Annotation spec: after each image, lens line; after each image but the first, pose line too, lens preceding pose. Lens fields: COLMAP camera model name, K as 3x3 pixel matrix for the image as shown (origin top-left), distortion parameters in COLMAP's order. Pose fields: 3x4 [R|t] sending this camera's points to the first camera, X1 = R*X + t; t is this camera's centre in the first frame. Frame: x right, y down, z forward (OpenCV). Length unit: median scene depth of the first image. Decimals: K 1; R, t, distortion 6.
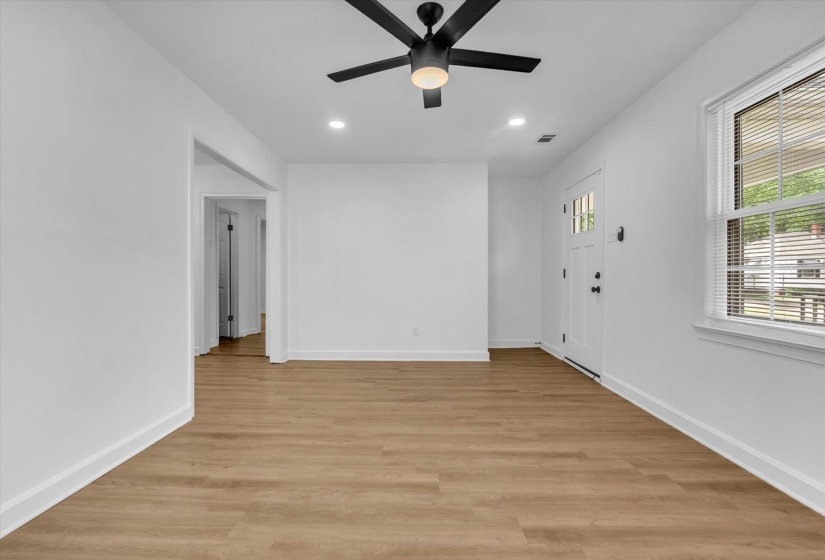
lens RADIAL K [[370.2, 0, 411.5], [0, 370.2, 271.5], [0, 0, 1]] dist [-0.003290, -0.000179]
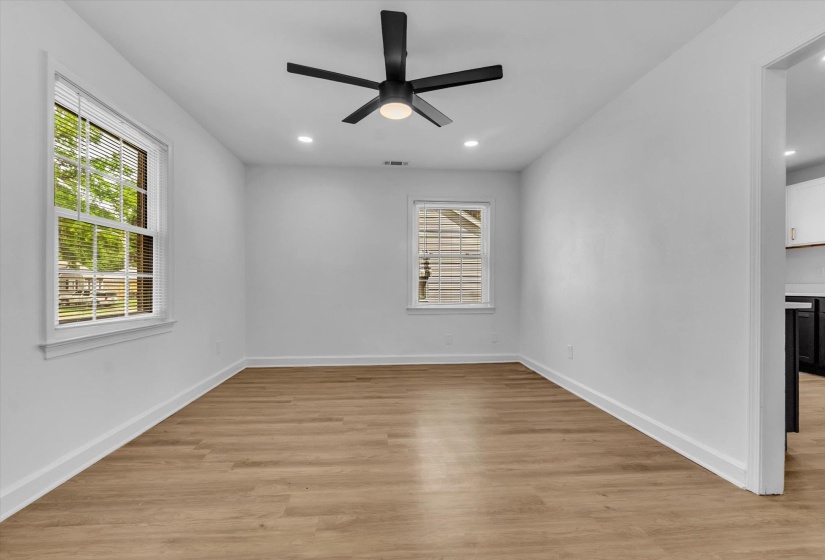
lens RADIAL K [[370.2, 0, 411.5], [0, 370.2, 271.5], [0, 0, 1]] dist [-0.003290, -0.000179]
pose [[-0.993899, -0.007271, -0.110050, 0.124361], [-0.001826, 0.998773, -0.049497, 0.042091], [0.110275, -0.048994, -0.992693, 2.101887]]
